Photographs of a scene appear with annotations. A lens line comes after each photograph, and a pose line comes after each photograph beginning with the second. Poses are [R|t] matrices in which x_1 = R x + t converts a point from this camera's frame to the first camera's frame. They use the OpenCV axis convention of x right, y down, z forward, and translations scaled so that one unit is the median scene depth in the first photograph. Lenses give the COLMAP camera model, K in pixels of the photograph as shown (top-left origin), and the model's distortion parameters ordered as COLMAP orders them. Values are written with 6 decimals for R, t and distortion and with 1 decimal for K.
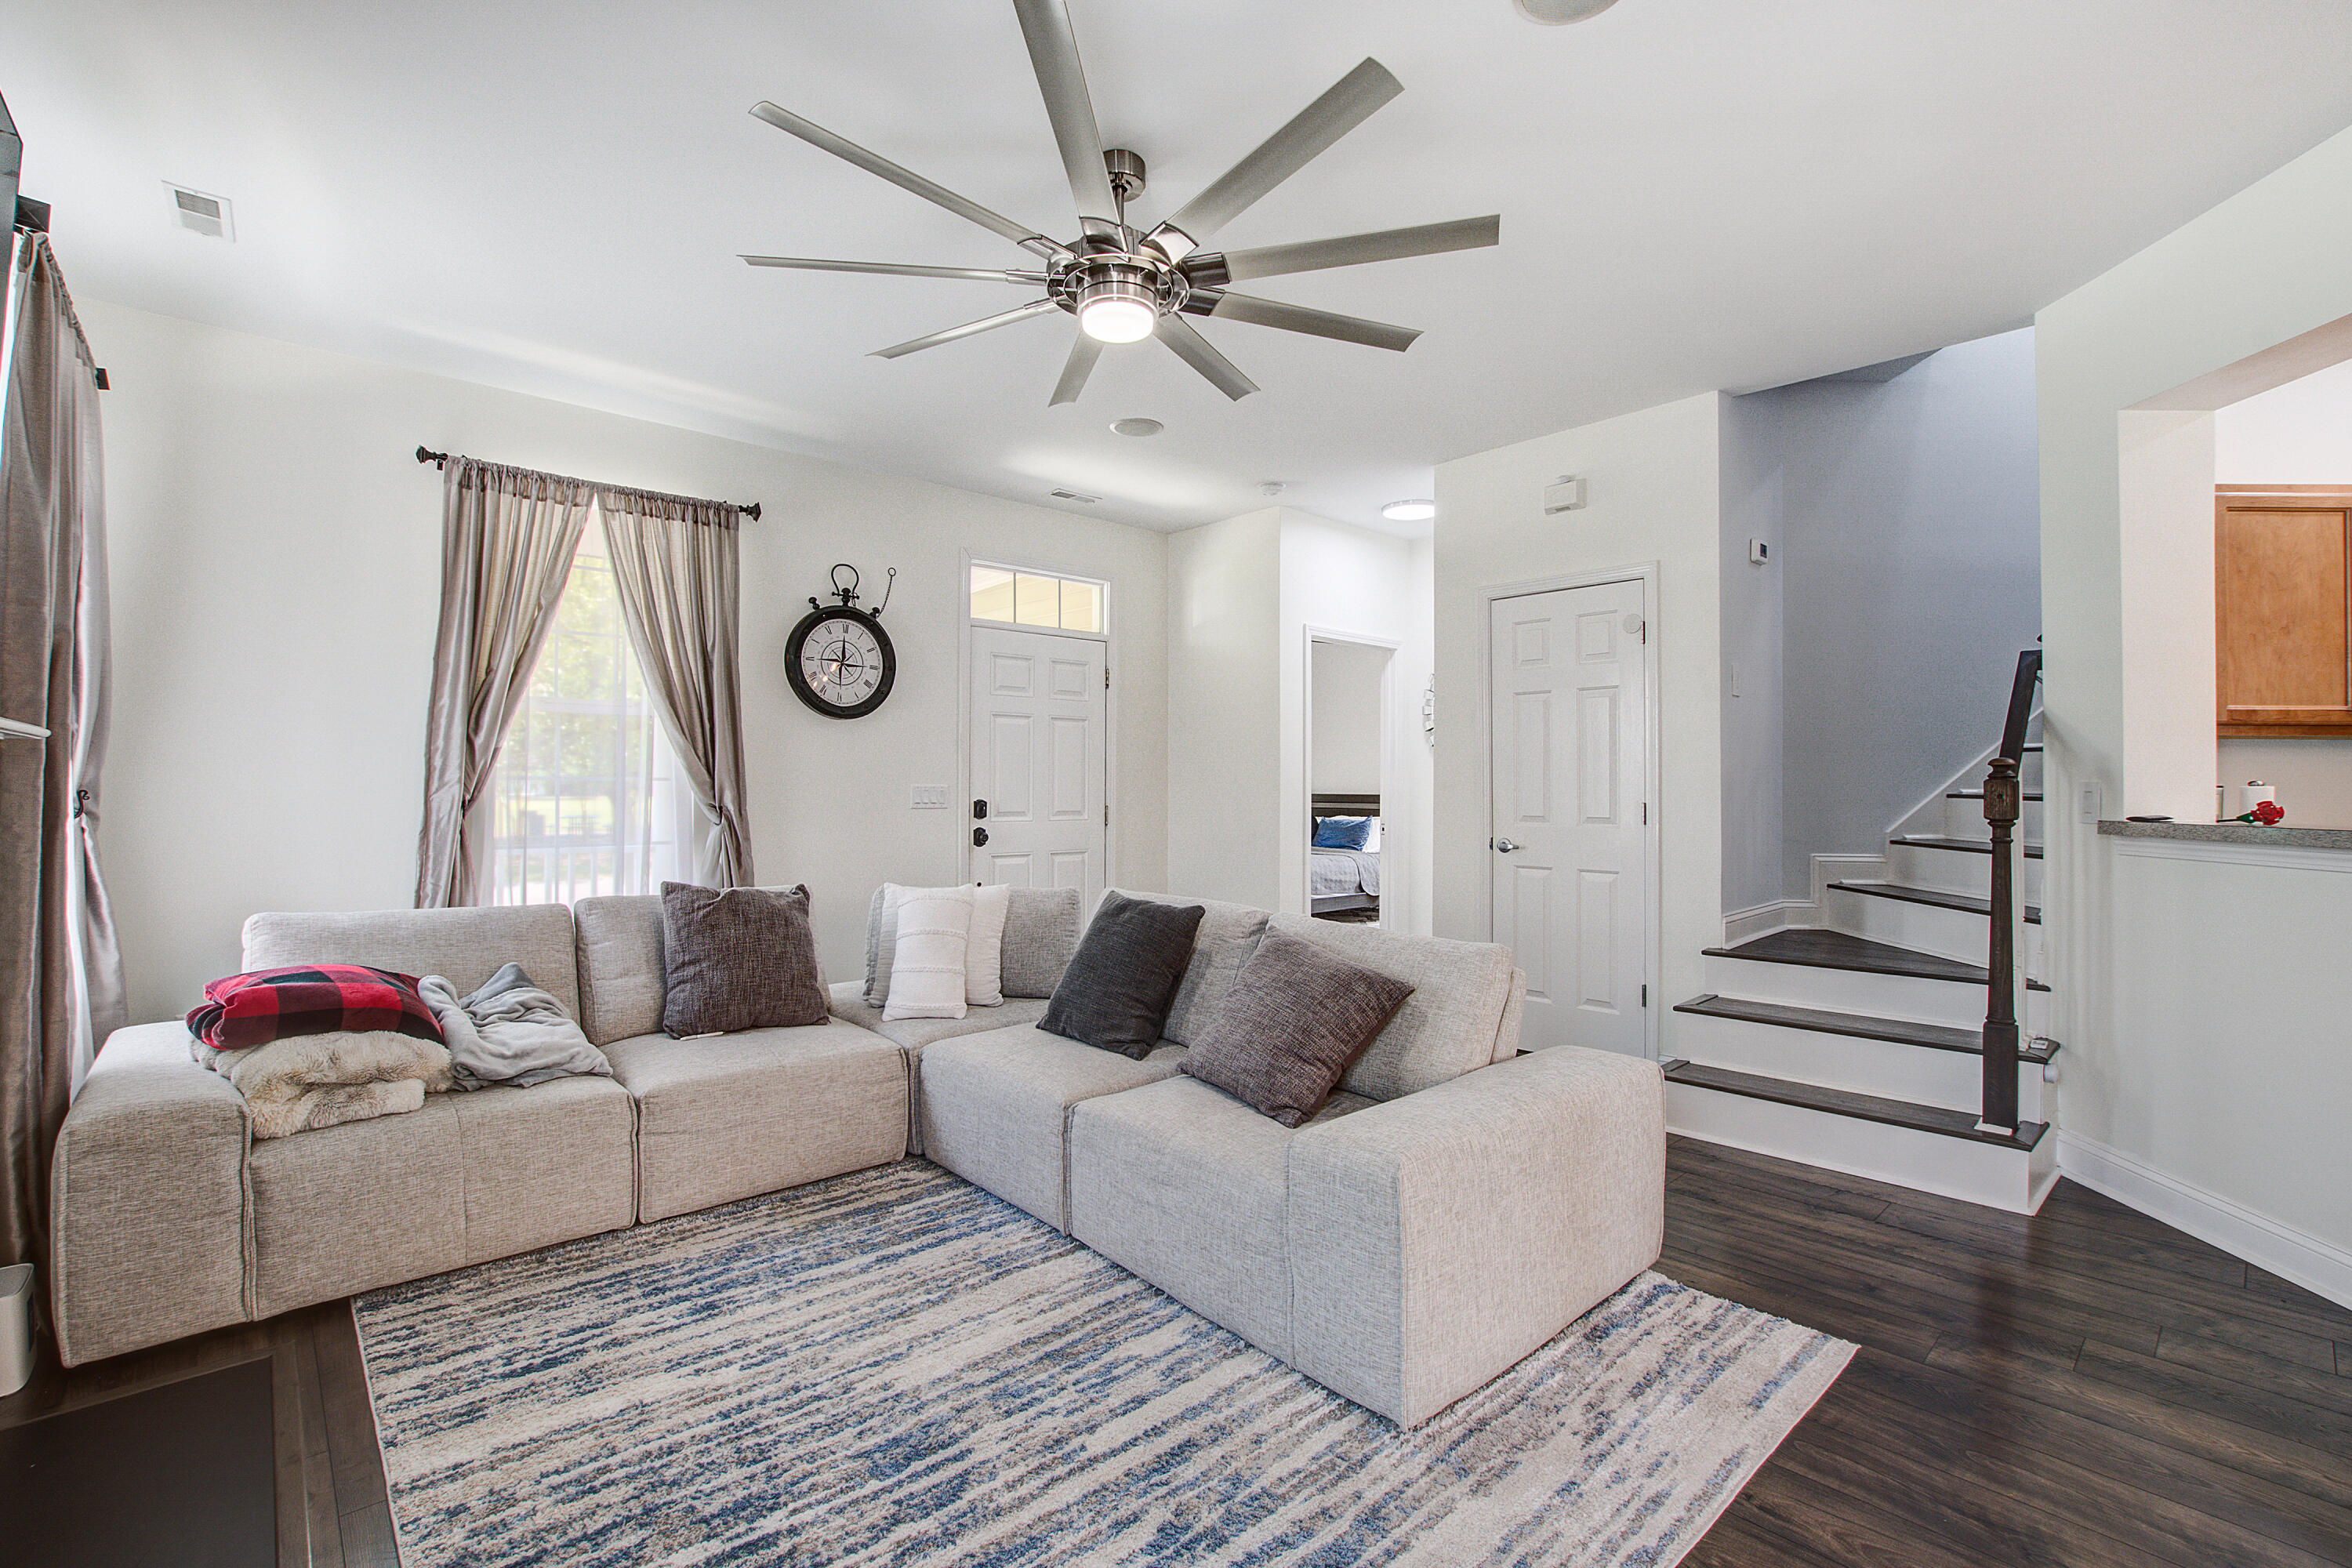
lens RADIAL K [[1067.5, 0, 1182.5], [0, 1067.5, 774.2], [0, 0, 1]] dist [-0.025522, 0.003267]
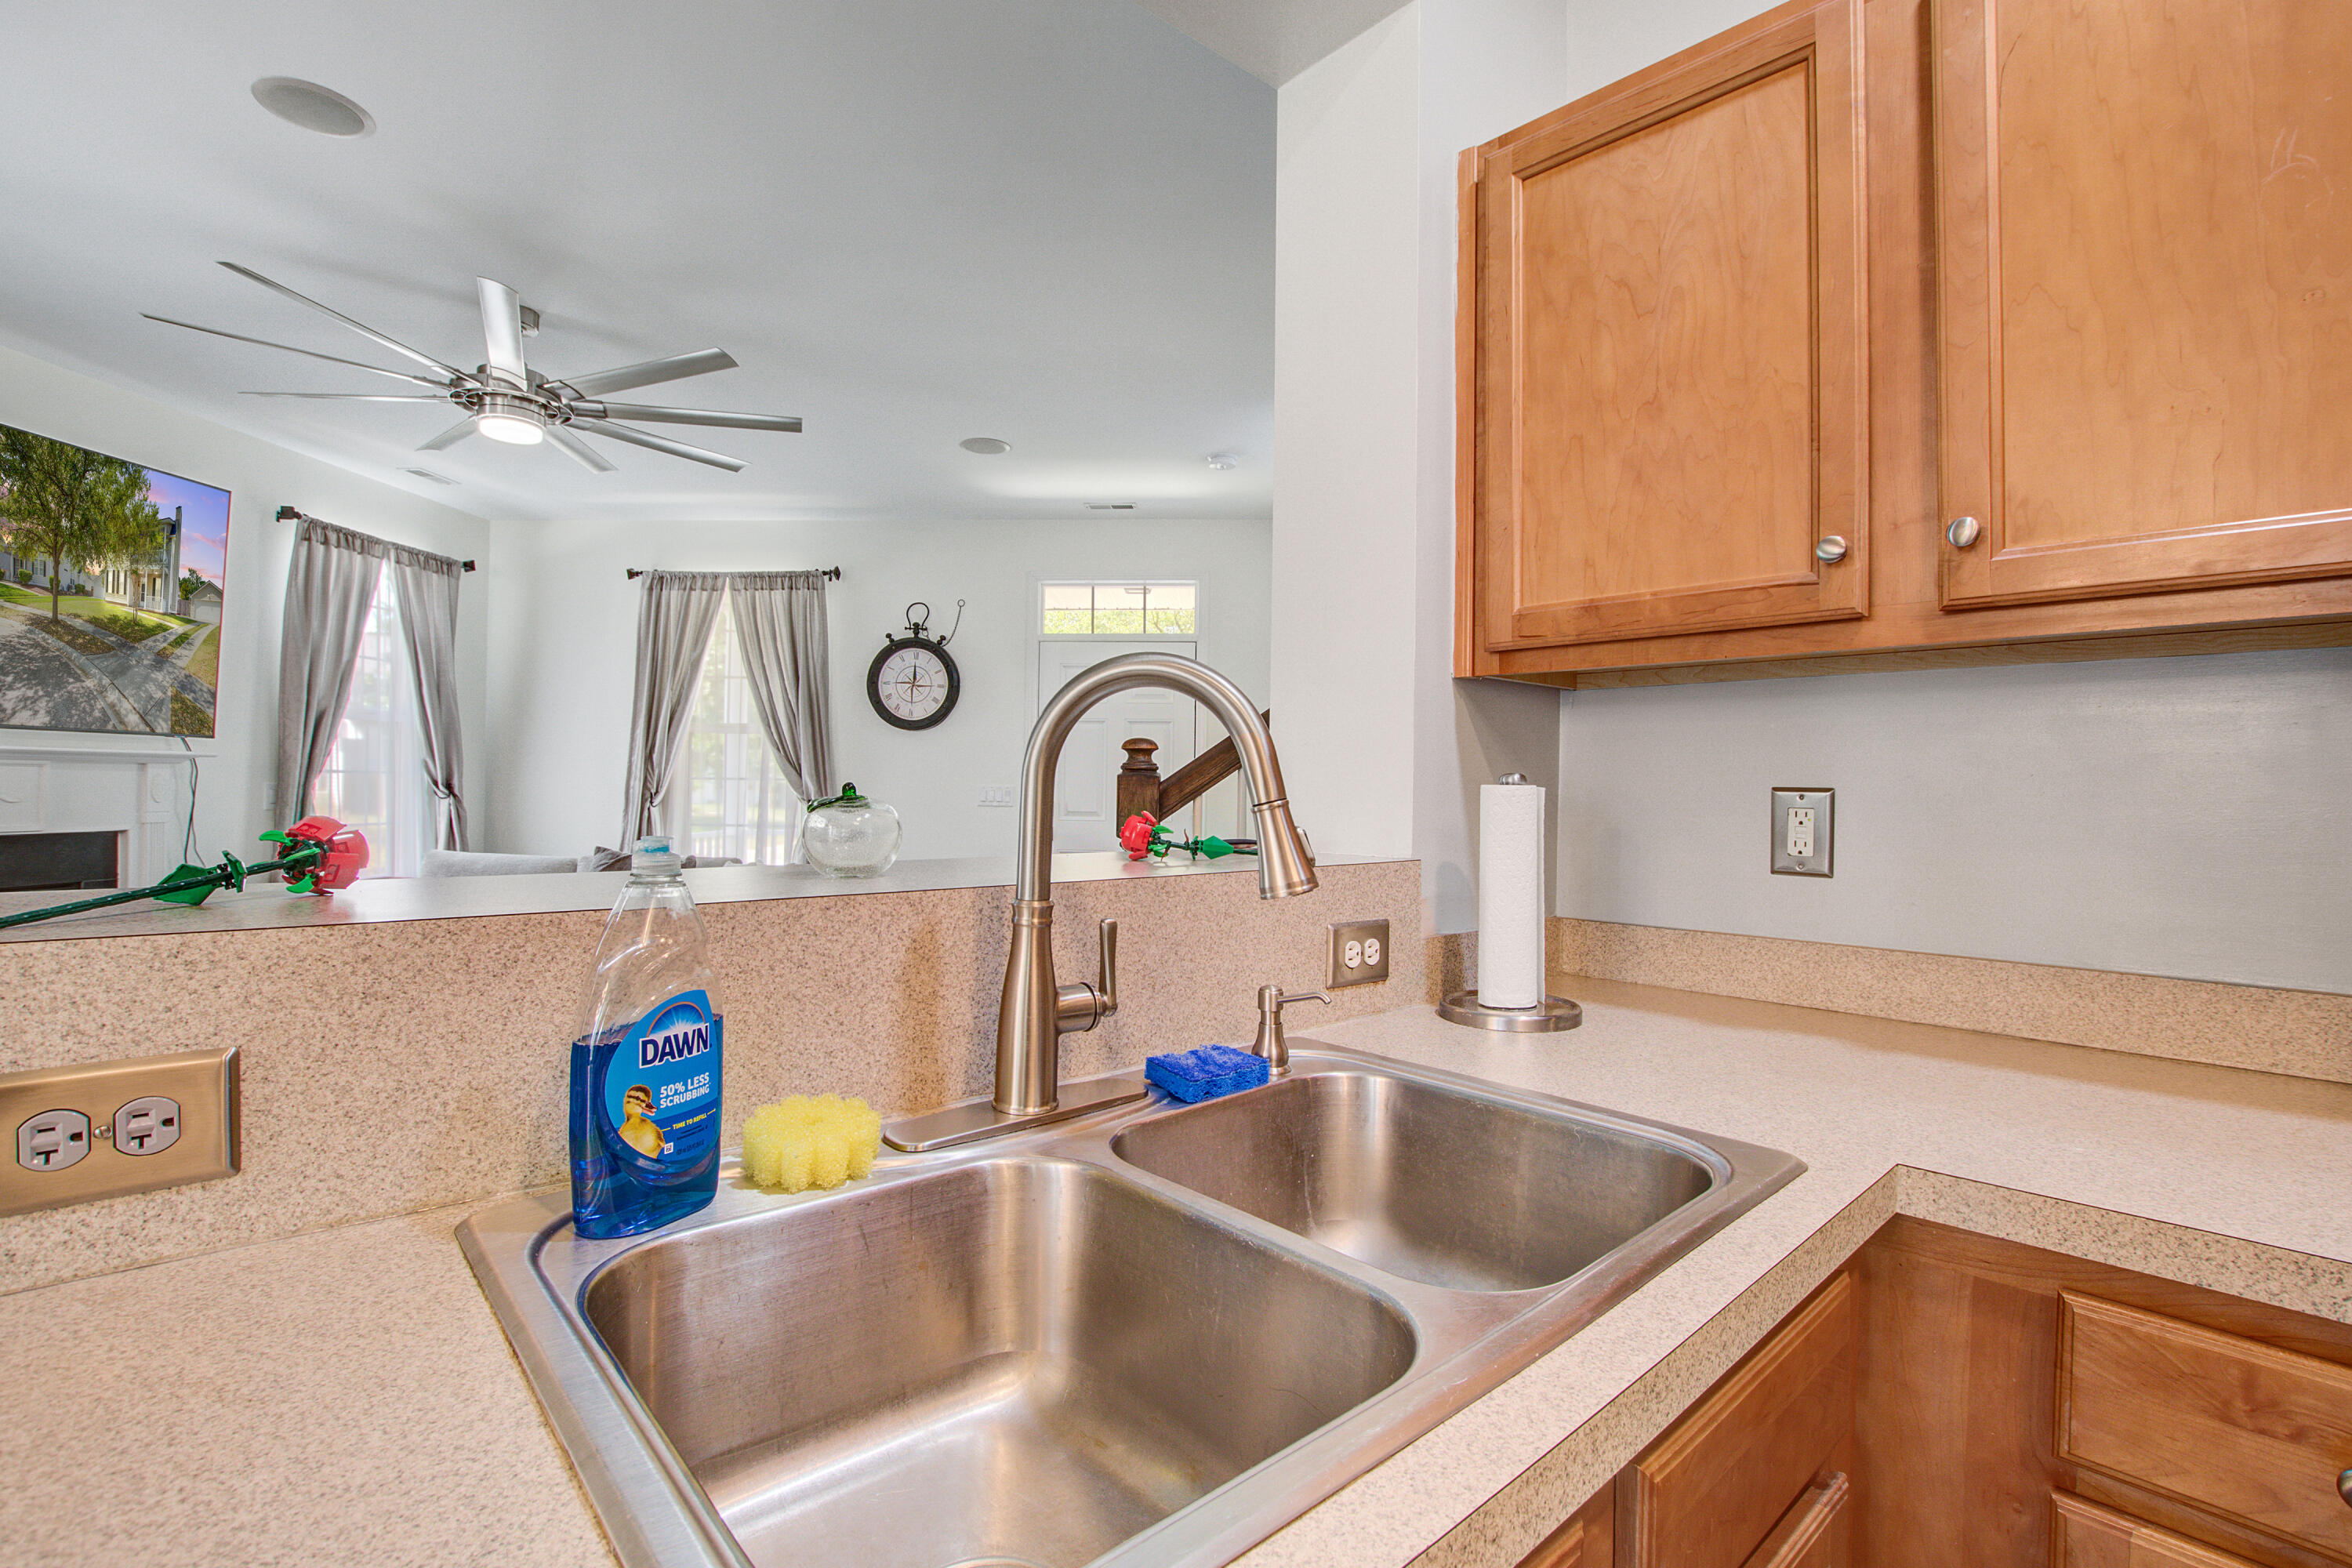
lens RADIAL K [[1067.5, 0, 1177.2], [0, 1067.5, 764.5], [0, 0, 1]] dist [-0.025522, 0.003267]
pose [[0.704409, -0.010734, -0.709713, 0.847422], [0.000321, 0.999890, -0.014803, 0.006296], [0.709794, 0.010200, 0.704336, 0.396421]]
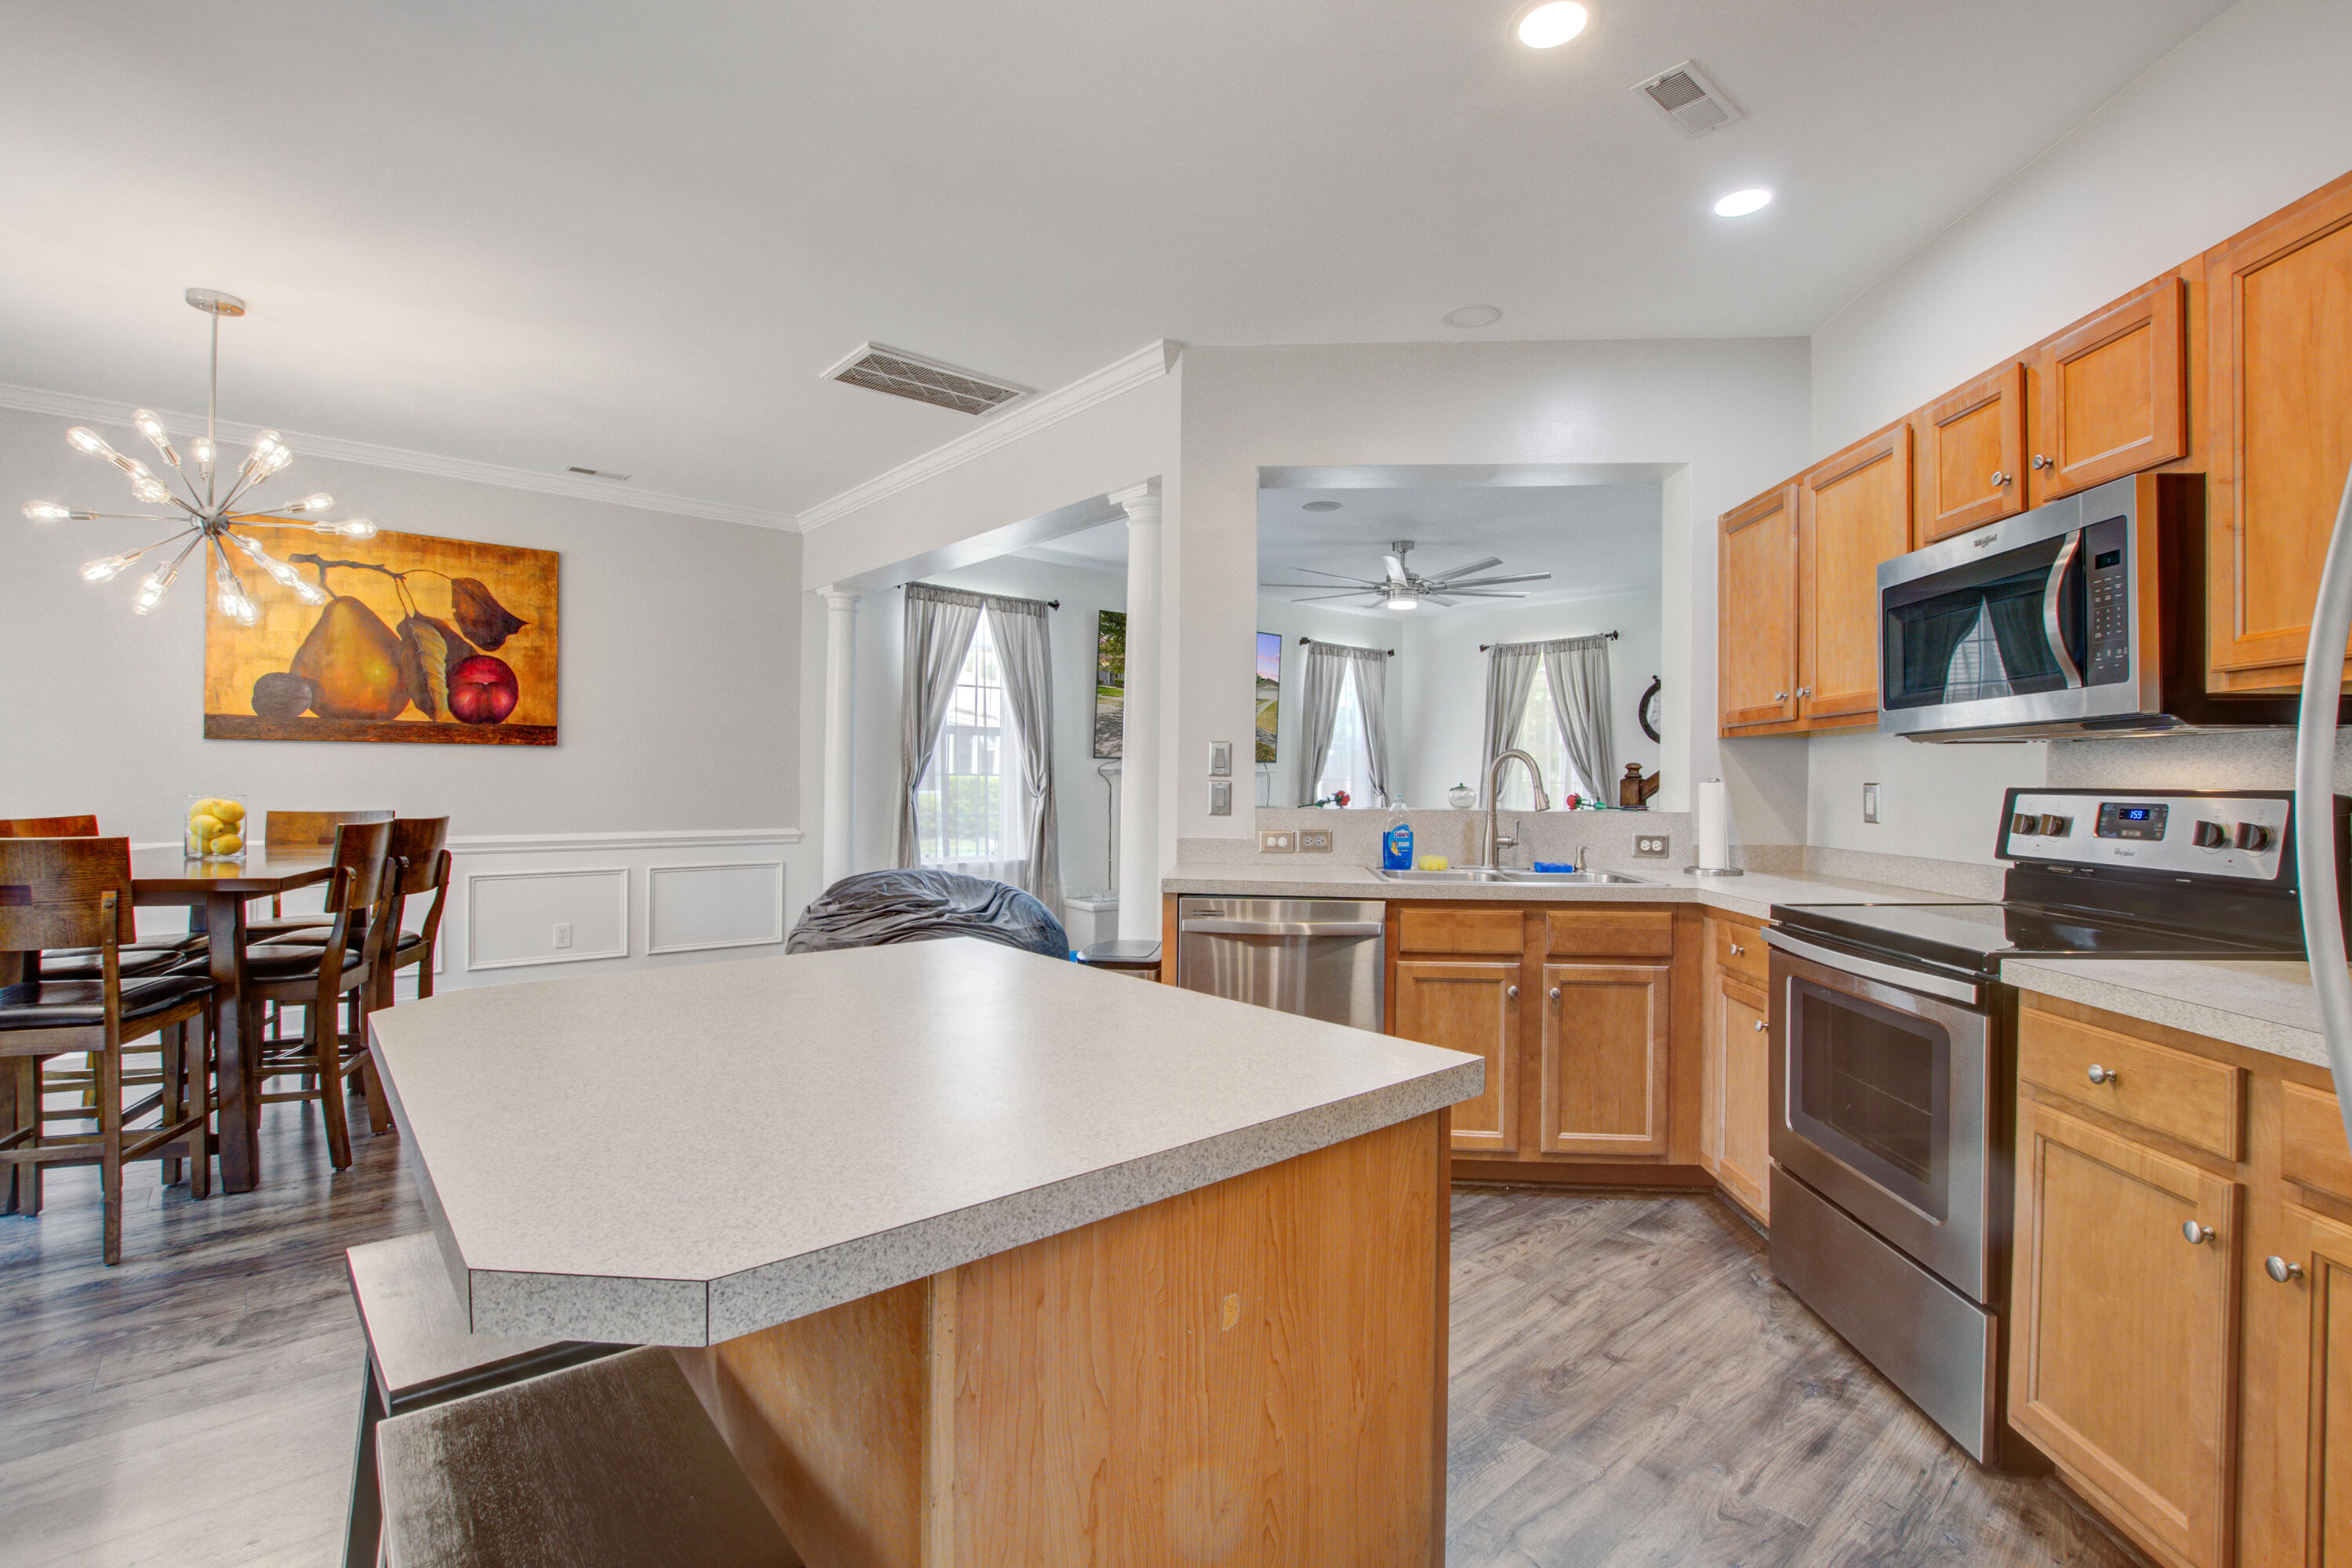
lens RADIAL K [[1067.5, 0, 1179.2], [0, 1067.5, 771.8], [0, 0, 1]] dist [-0.025522, 0.003267]
pose [[-0.021061, -0.014111, -0.999679, 1.478986], [0.002882, 0.999895, -0.014175, 0.009505], [0.999774, -0.003180, -0.021018, 0.306089]]
